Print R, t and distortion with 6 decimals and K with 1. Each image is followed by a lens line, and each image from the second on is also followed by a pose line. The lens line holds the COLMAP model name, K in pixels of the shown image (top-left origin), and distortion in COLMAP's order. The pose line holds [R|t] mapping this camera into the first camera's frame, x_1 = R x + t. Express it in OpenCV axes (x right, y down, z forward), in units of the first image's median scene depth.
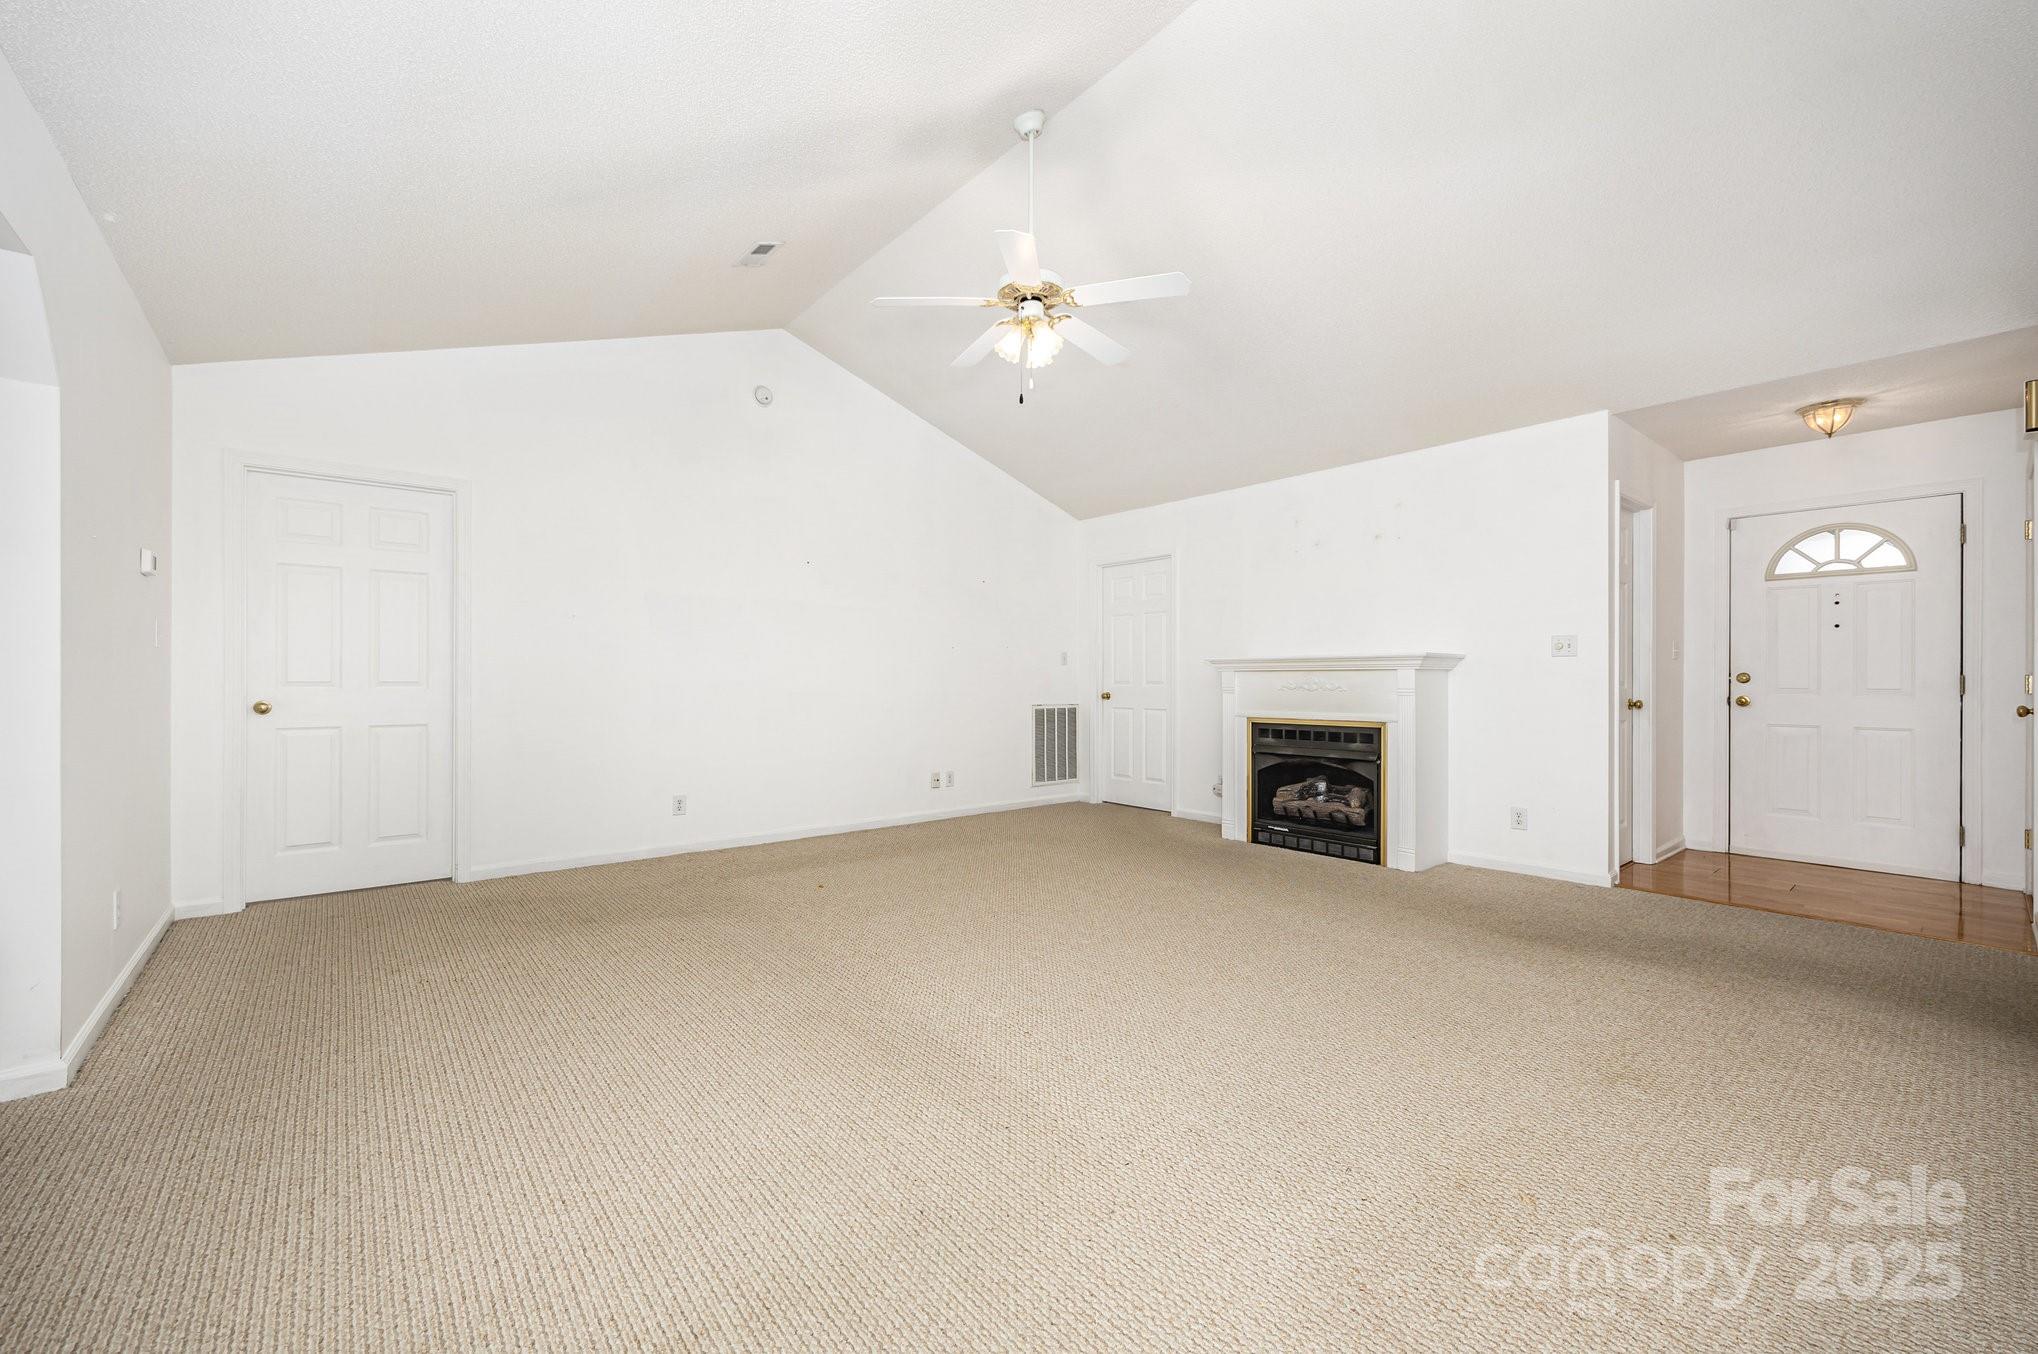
lens RADIAL K [[864.8, 0, 1000.2], [0, 864.8, 680.6], [0, 0, 1]] dist [0.019775, 0.000038]
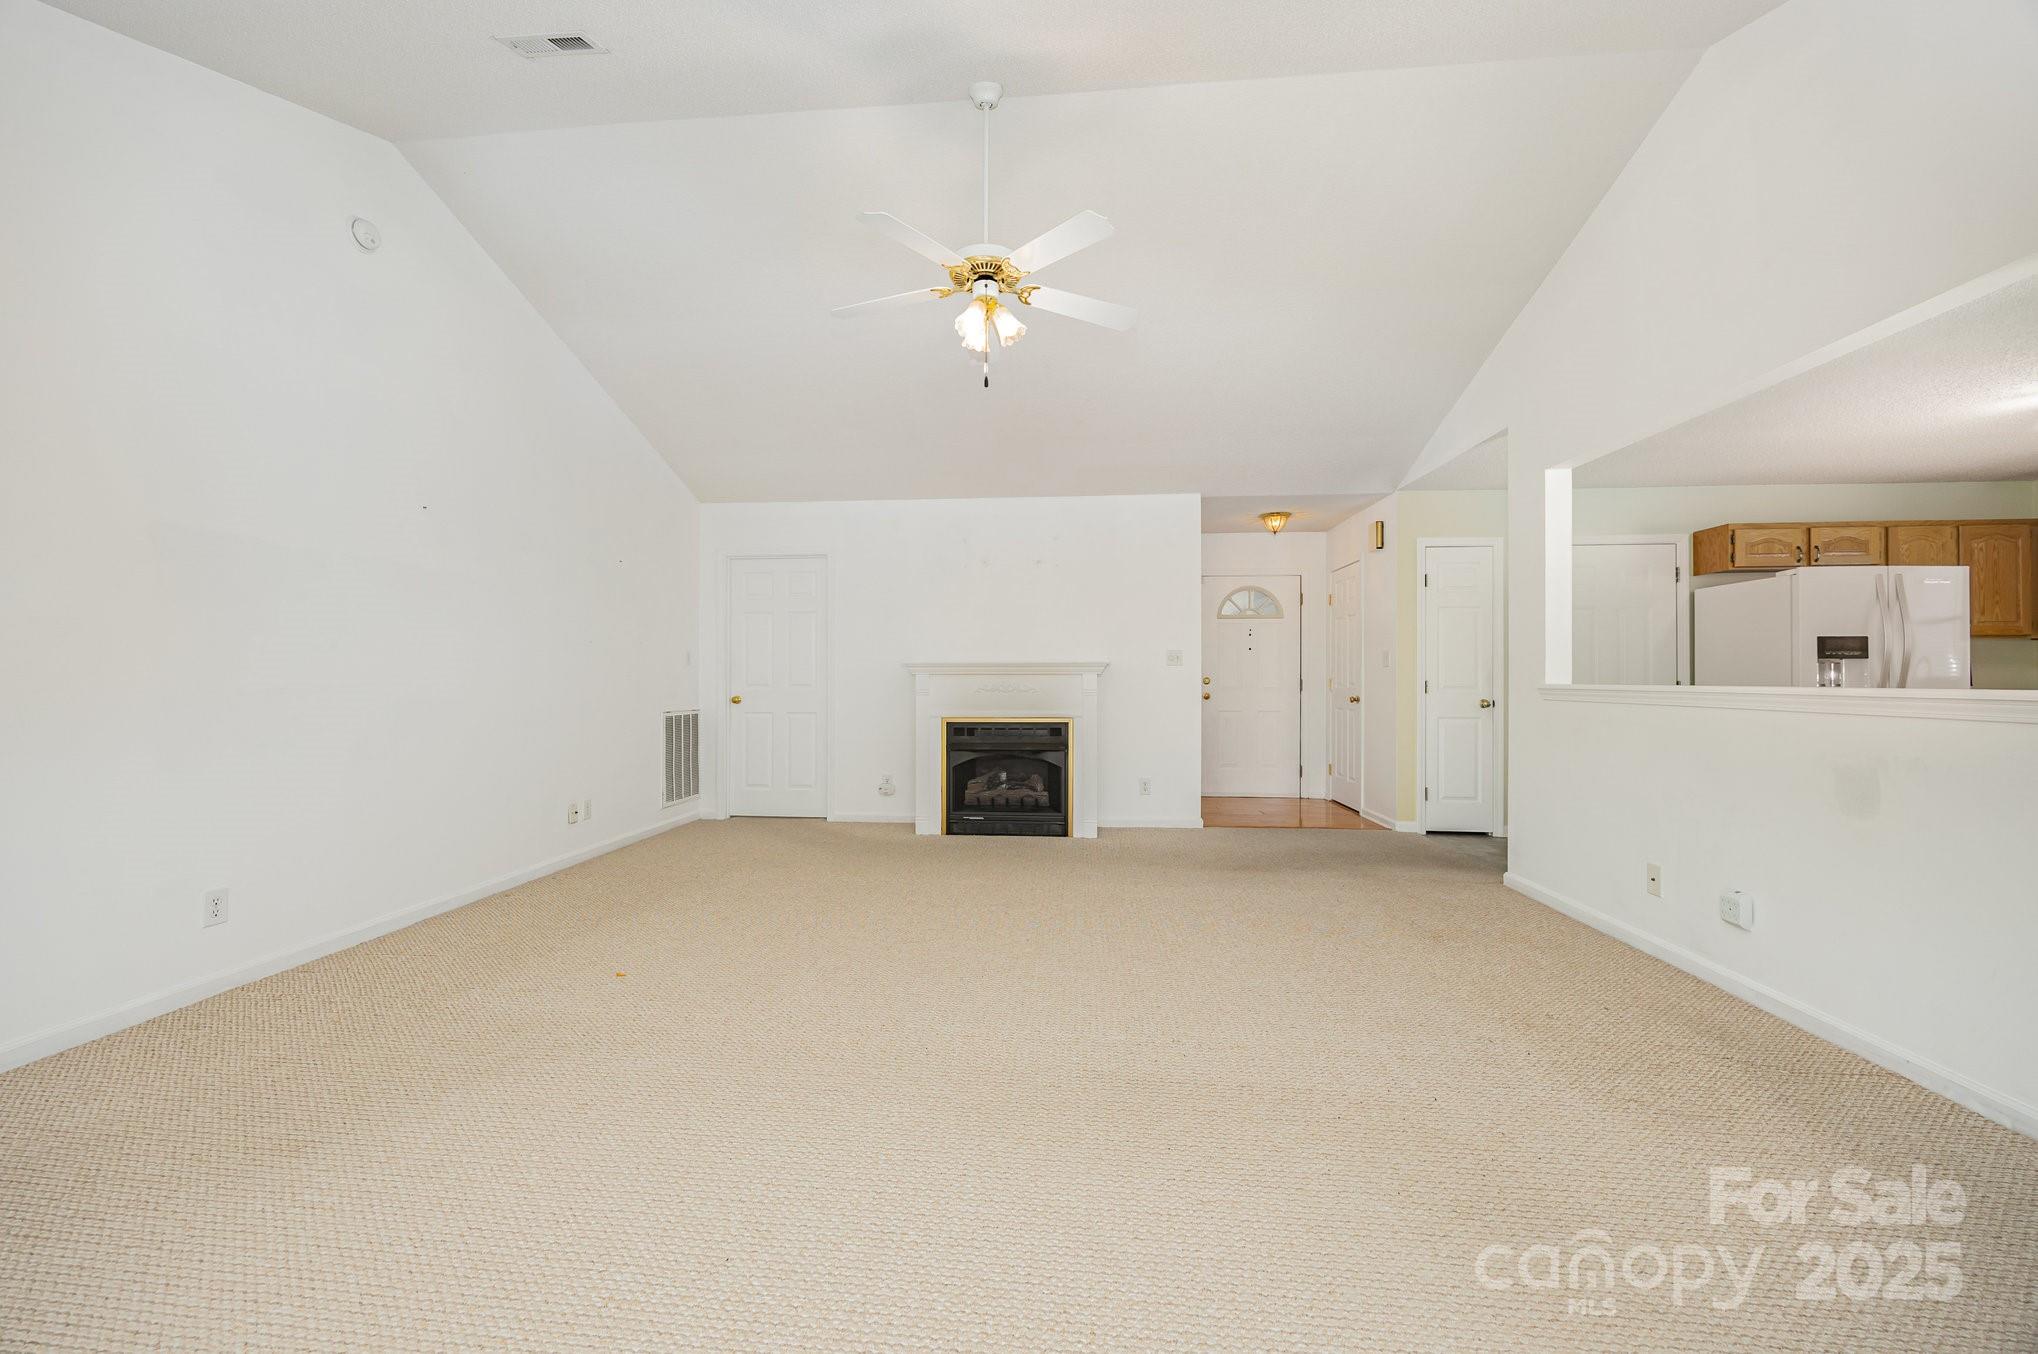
lens RADIAL K [[819.7, 0, 1007.5], [0, 819.7, 679.7], [0, 0, 1]] dist [0.001363, -0.000231]
pose [[0.680193, 0.000825, 0.733032, -0.412532], [0.000734, 0.999998, -0.001806, -0.002697], [-0.733032, 0.001767, 0.680192, 0.262729]]
